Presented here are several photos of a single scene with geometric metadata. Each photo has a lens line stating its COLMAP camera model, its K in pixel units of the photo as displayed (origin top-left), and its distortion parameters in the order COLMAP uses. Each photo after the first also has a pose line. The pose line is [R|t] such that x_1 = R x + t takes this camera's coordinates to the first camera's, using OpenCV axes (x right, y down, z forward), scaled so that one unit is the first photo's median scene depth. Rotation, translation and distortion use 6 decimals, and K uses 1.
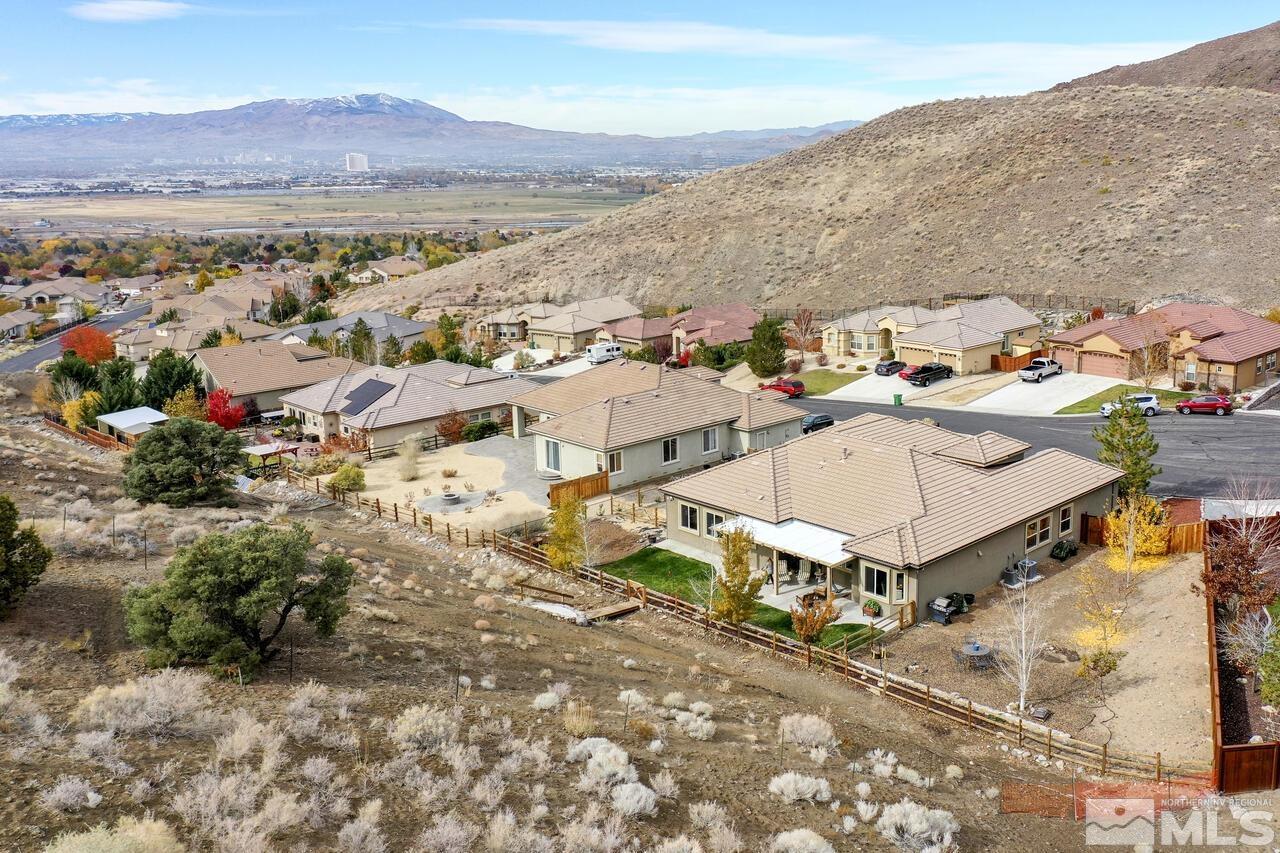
lens RADIAL K [[1251.3, 0, 640.9], [0, 1251.3, 503.2], [0, 0, 1]] dist [0.009839, 0.006503]
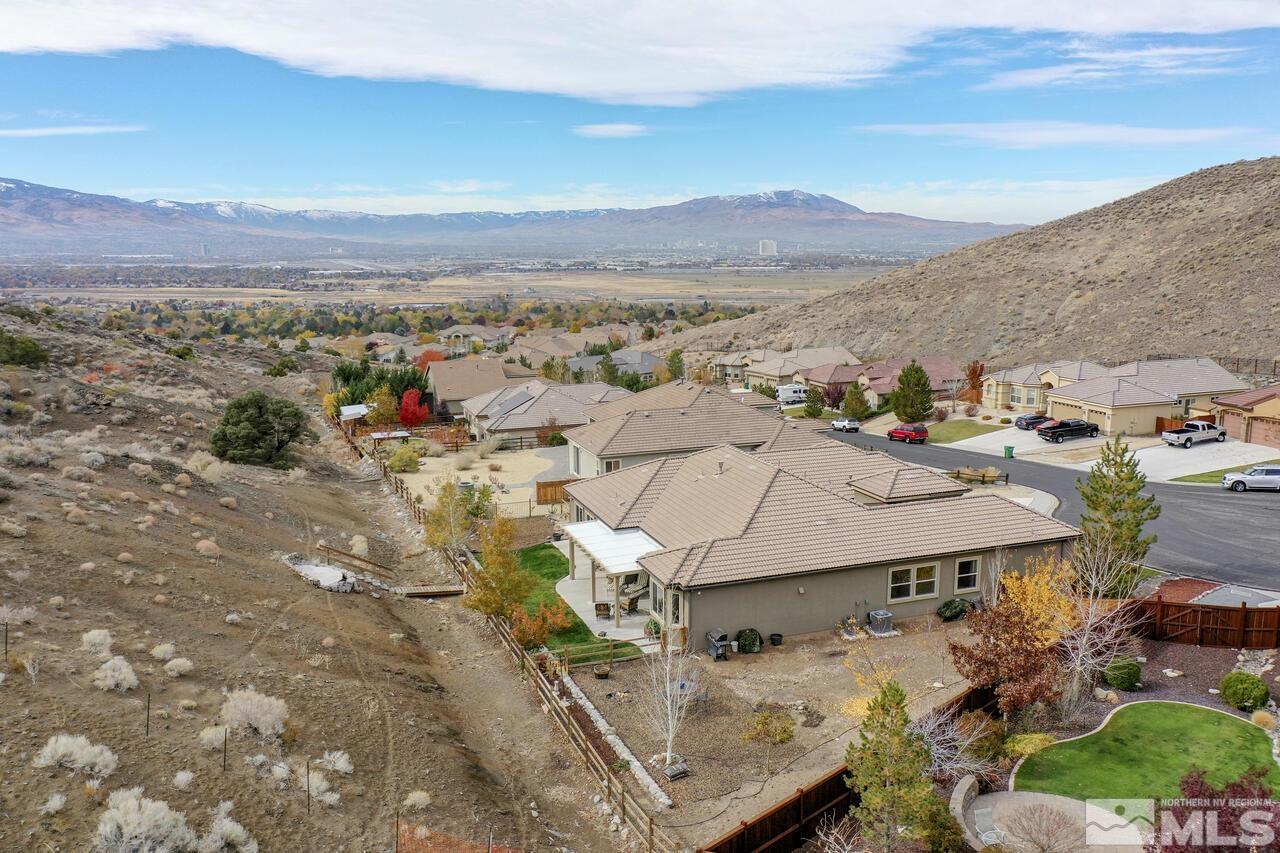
lens RADIAL K [[1025.6, 0, 639.7], [0, 1025.6, 532.0], [0, 0, 1]] dist [0.004467, -0.002372]
pose [[0.893973, 0.124870, -0.430372, 0.213219], [-0.133103, 0.991040, 0.011063, 0.003284], [0.427897, 0.047394, 0.902584, 0.141610]]
